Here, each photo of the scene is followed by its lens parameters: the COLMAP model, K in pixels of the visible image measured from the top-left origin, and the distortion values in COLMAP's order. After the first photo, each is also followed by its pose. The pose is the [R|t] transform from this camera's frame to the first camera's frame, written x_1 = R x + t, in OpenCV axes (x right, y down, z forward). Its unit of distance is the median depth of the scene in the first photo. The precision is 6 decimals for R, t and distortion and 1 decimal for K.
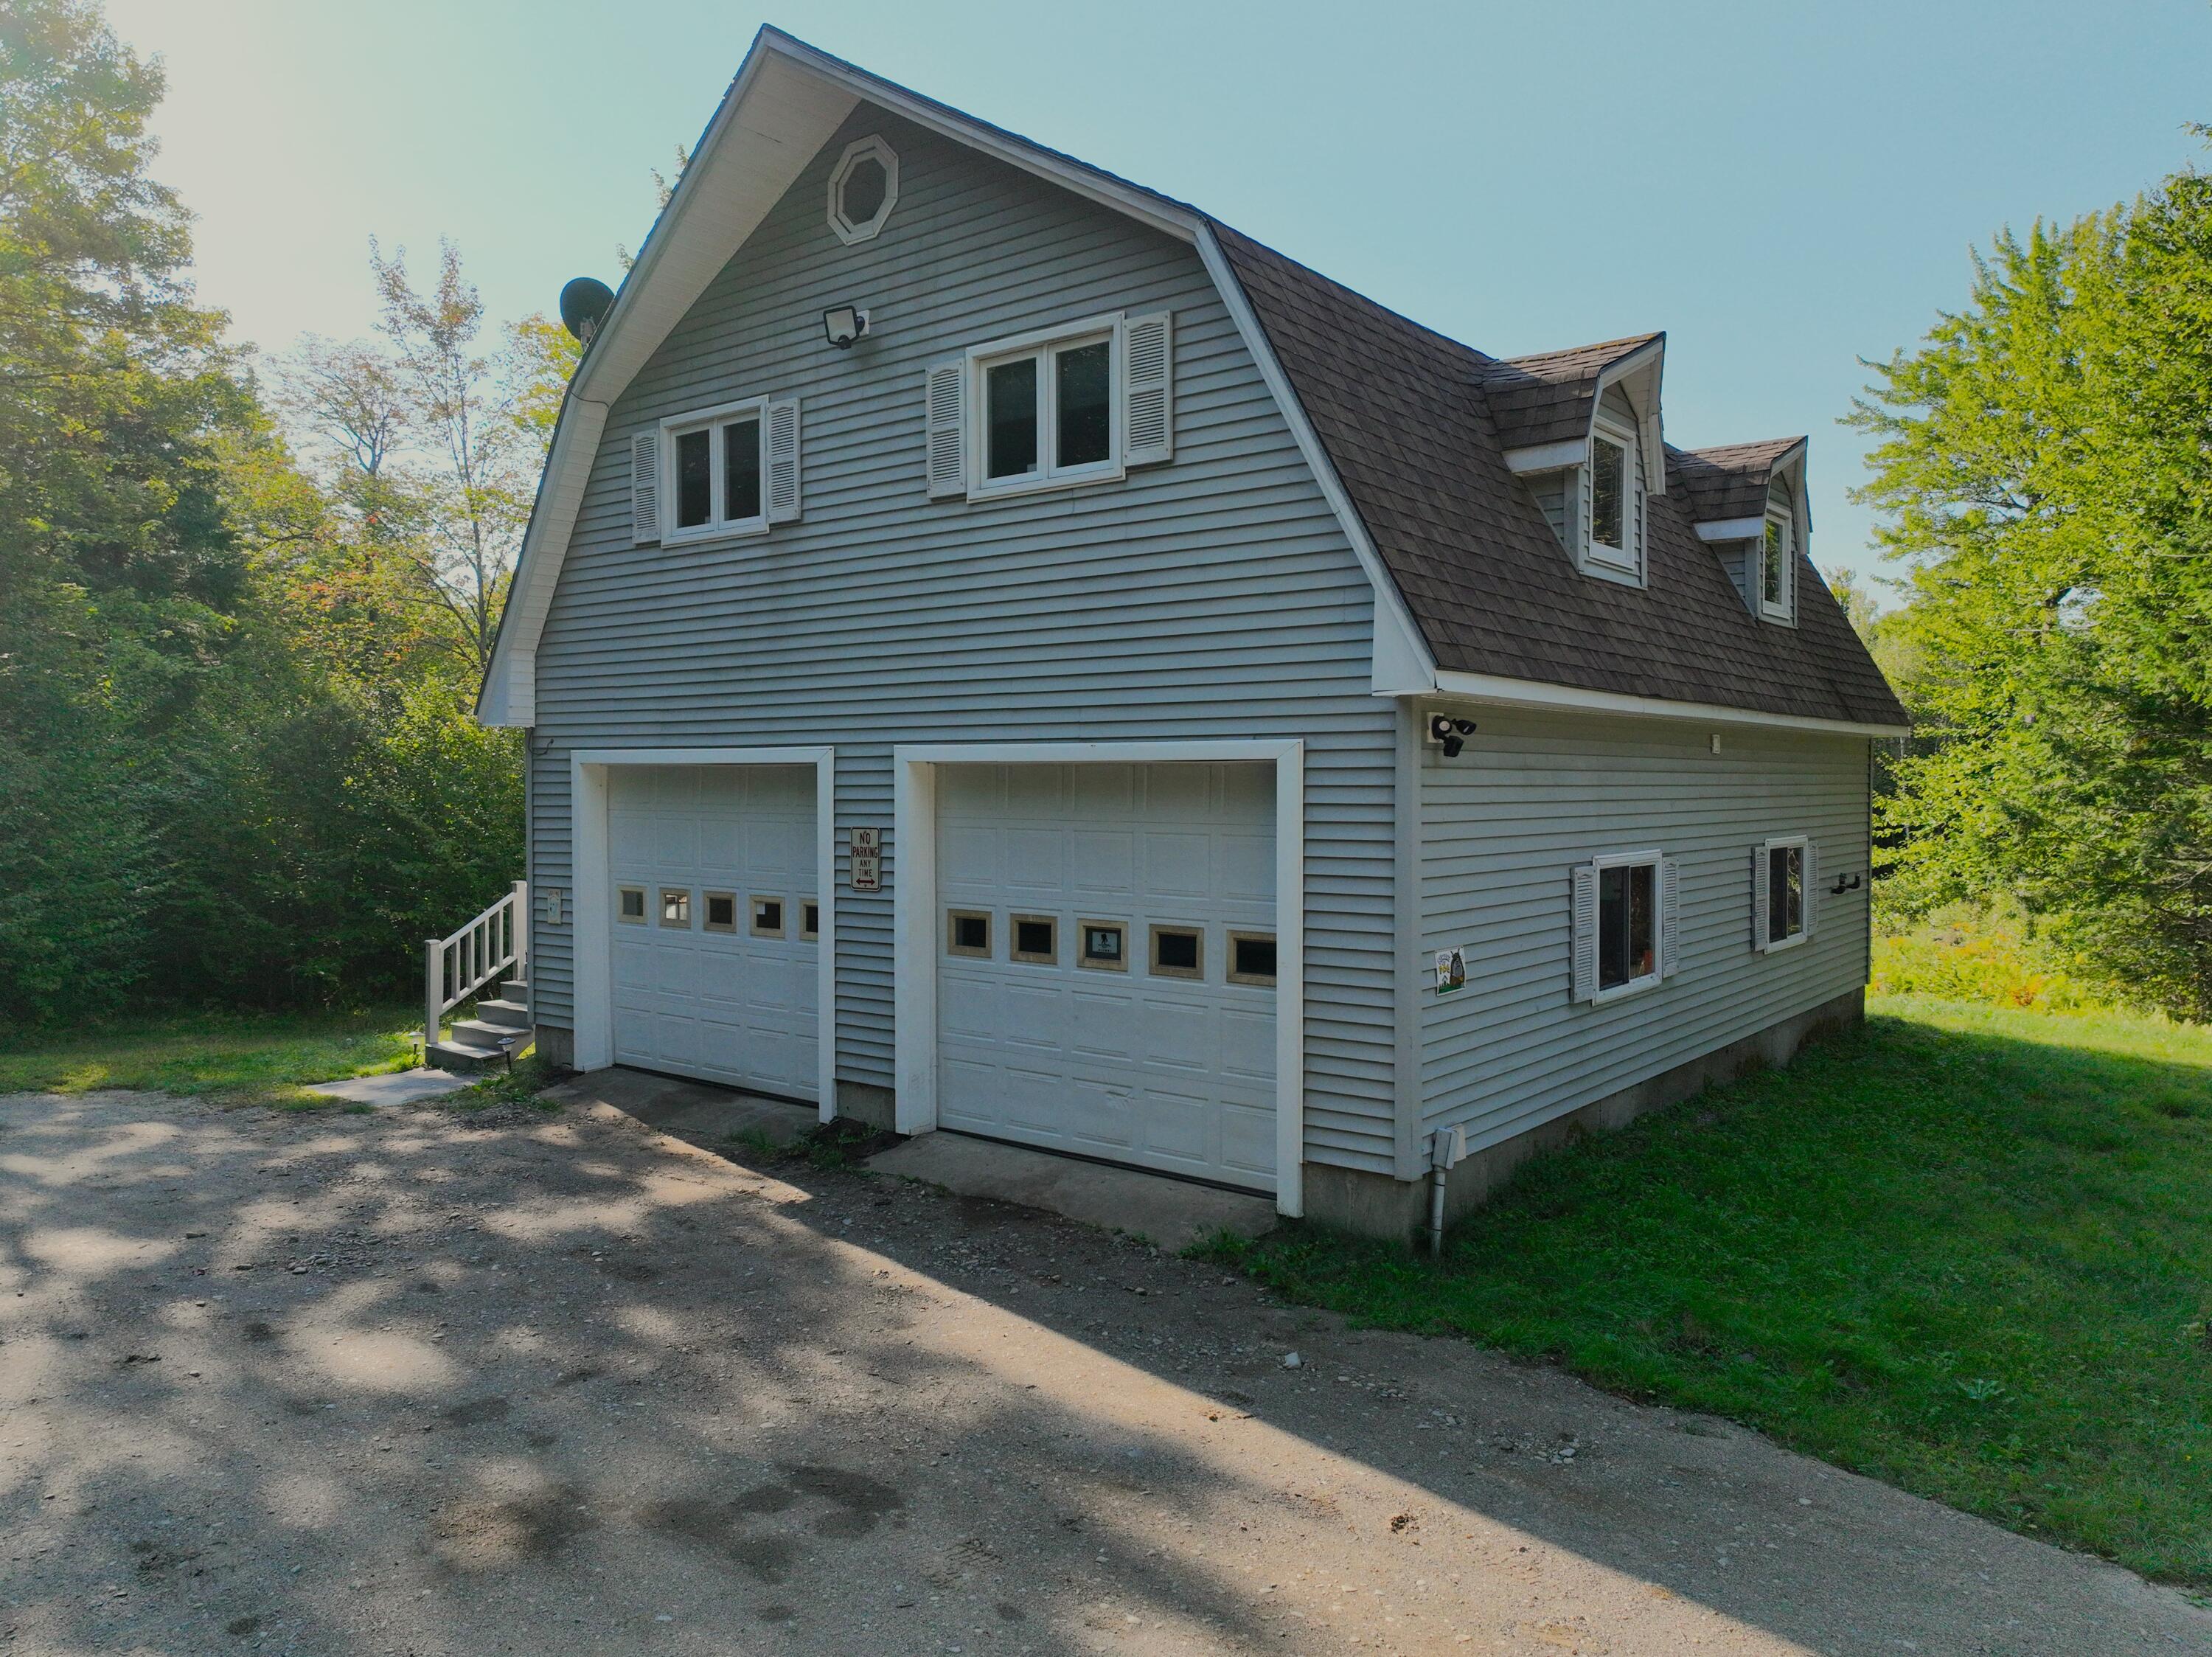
lens RADIAL K [[1561.3, 0, 1112.7], [0, 1561.3, 861.0], [0, 0, 1]] dist [0.000737, 0.002774]
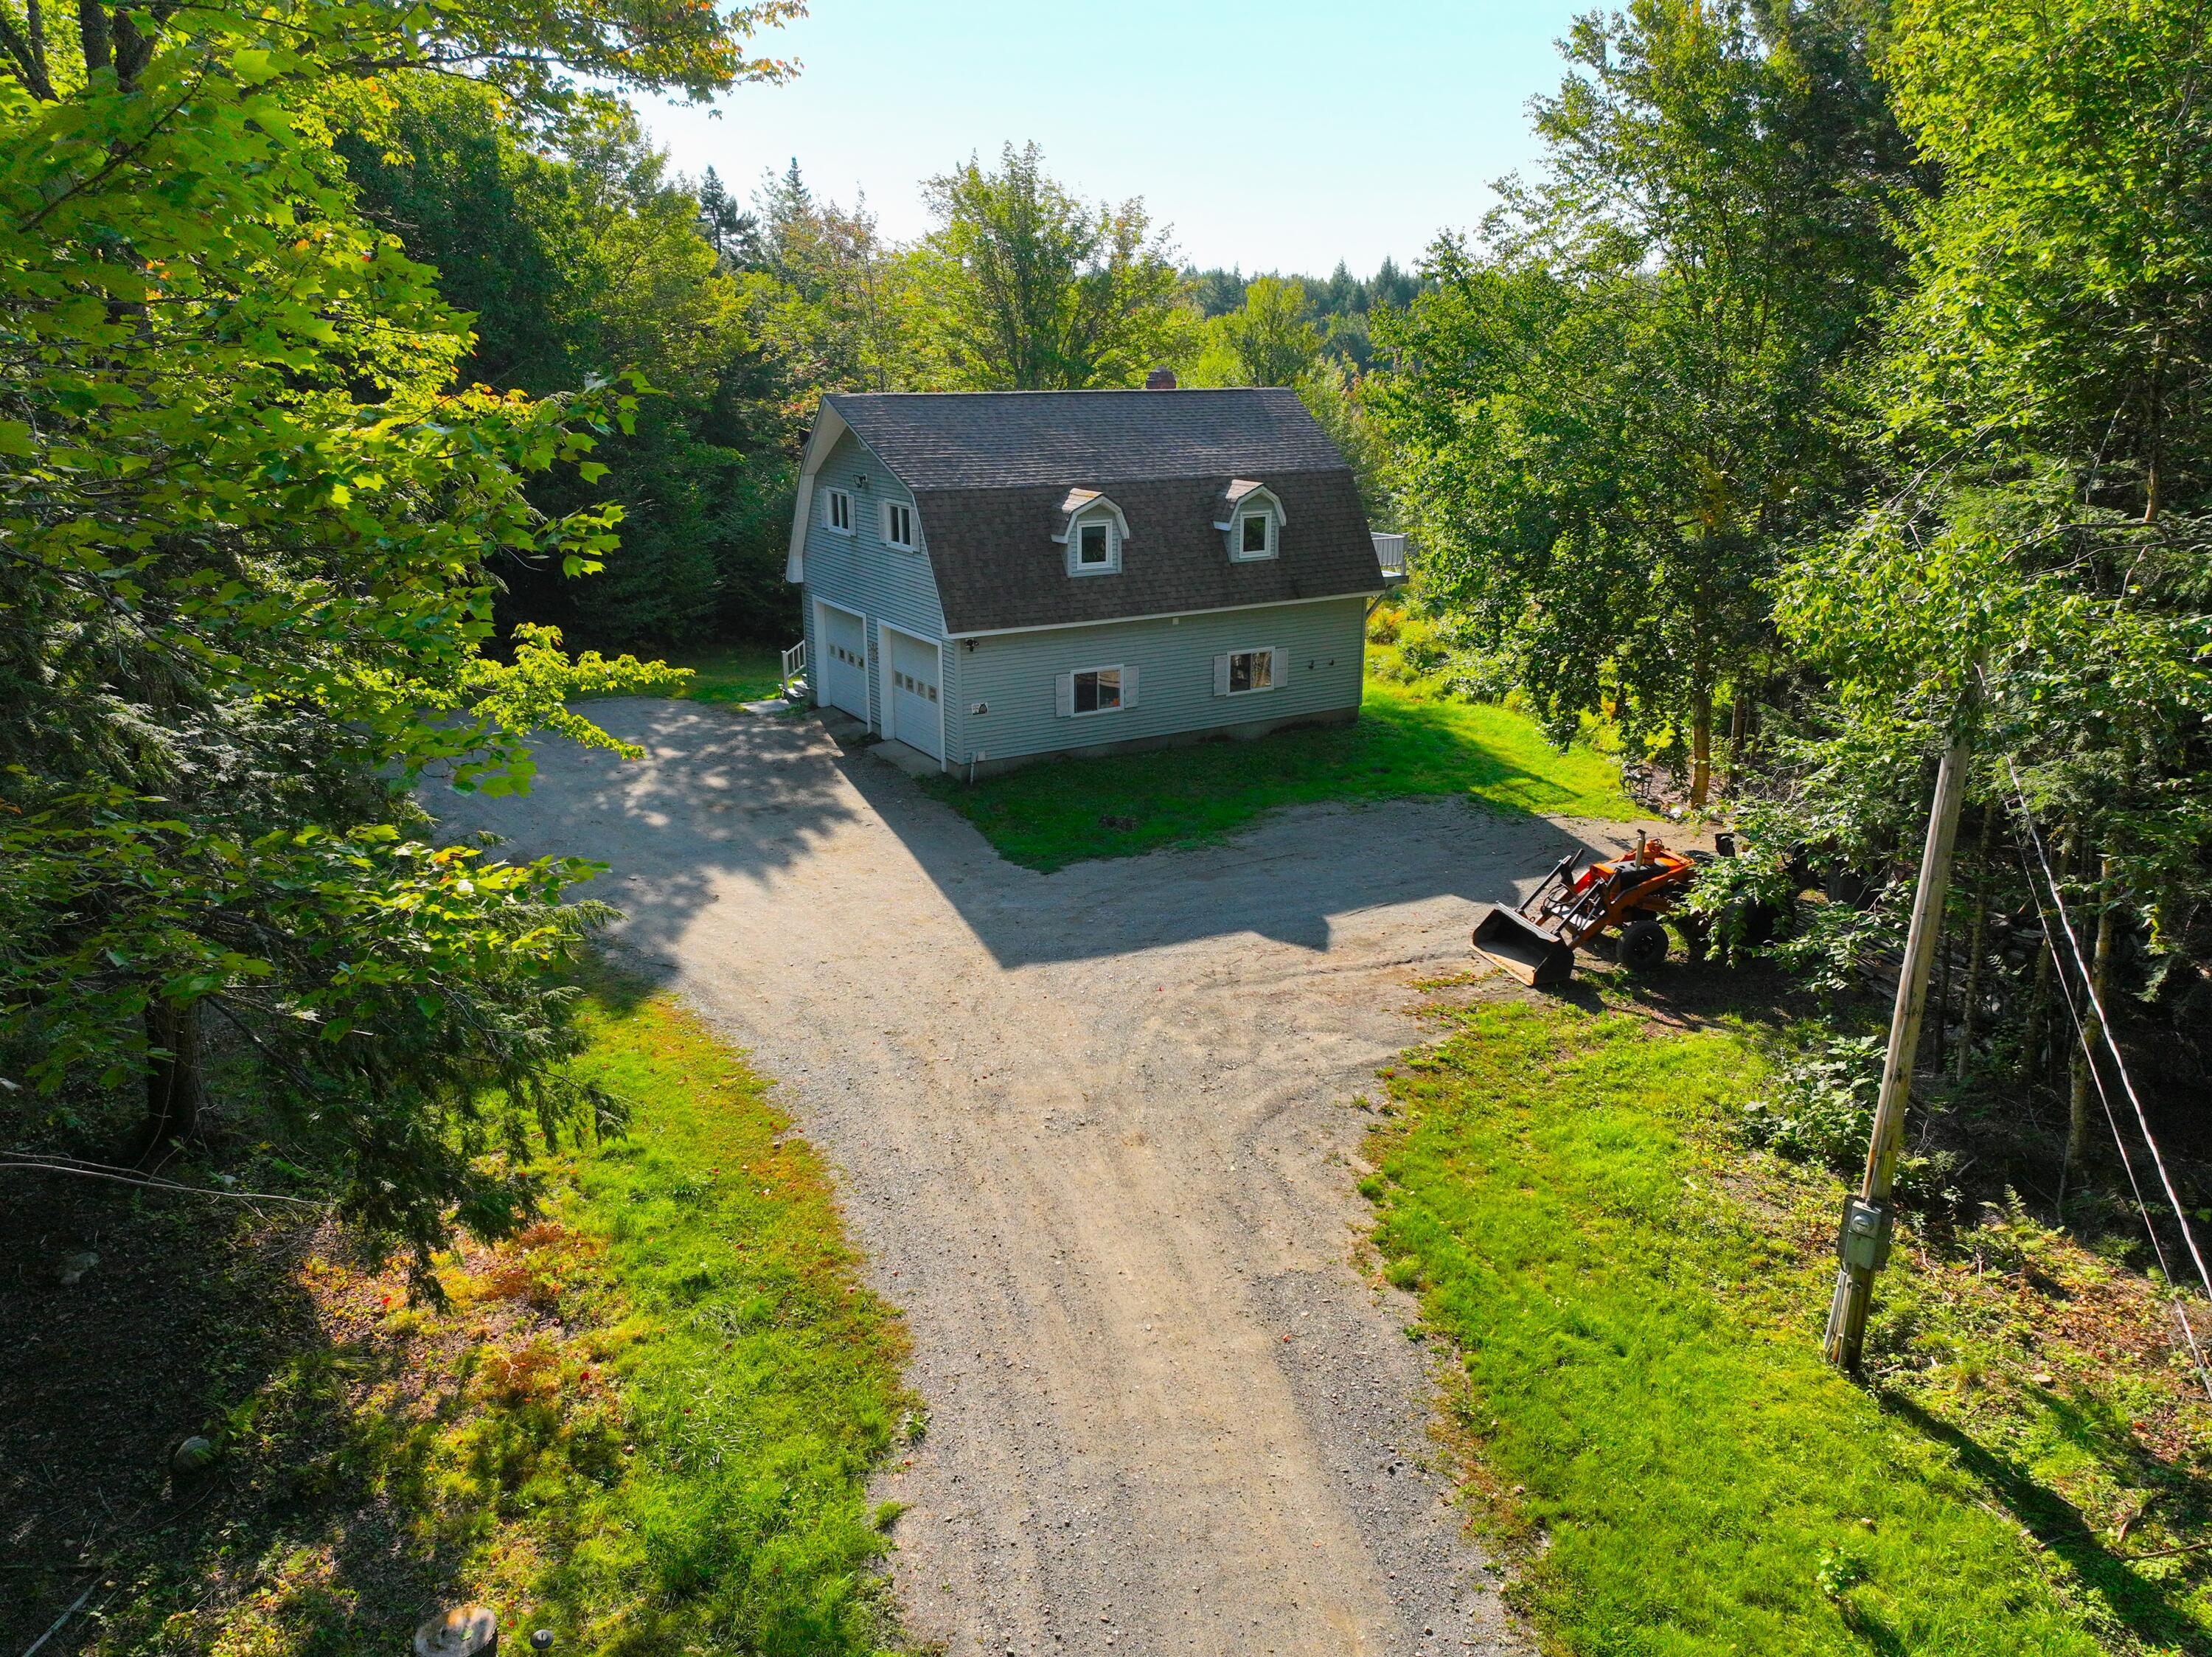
lens RADIAL K [[1542.9, 0, 1106.0], [0, 1542.9, 828.5], [0, 0, 1]] dist [-0.003093, 0.000521]
pose [[0.932804, 0.102266, -0.345569, 1.518358], [-0.013553, 0.968169, 0.249929, -0.482089], [0.360129, -0.228452, 0.904498, -1.887397]]
